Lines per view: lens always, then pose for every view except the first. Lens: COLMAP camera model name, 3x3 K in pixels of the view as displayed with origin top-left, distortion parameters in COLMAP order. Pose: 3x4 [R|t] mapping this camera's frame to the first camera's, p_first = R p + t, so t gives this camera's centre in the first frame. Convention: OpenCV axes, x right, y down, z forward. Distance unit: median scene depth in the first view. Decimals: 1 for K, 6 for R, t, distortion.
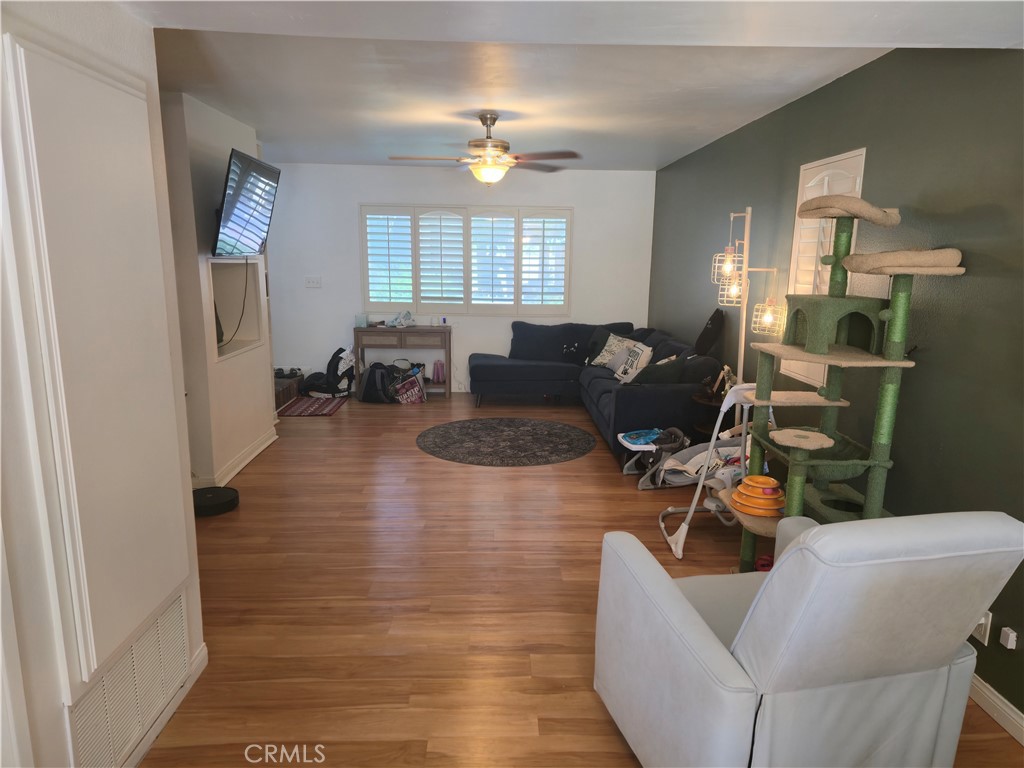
lens RADIAL K [[681.0, 0, 512.0], [0, 681.0, 384.0], [0, 0, 1]] dist [0.036404, -0.000304]
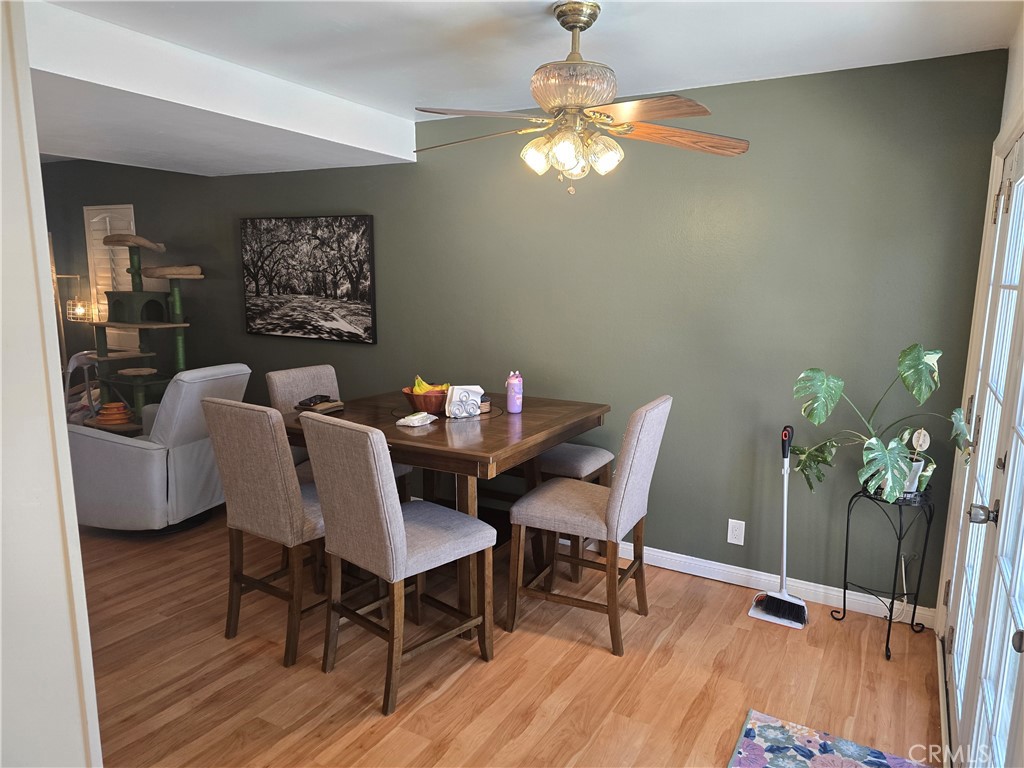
lens RADIAL K [[681.0, 0, 512.0], [0, 681.0, 384.0], [0, 0, 1]] dist [0.036404, -0.000304]
pose [[0.523405, -0.146892, 0.839327, -0.384933], [0.154523, 0.985059, 0.076036, 0.084662], [-0.837956, 0.089897, 0.538283, -0.516184]]
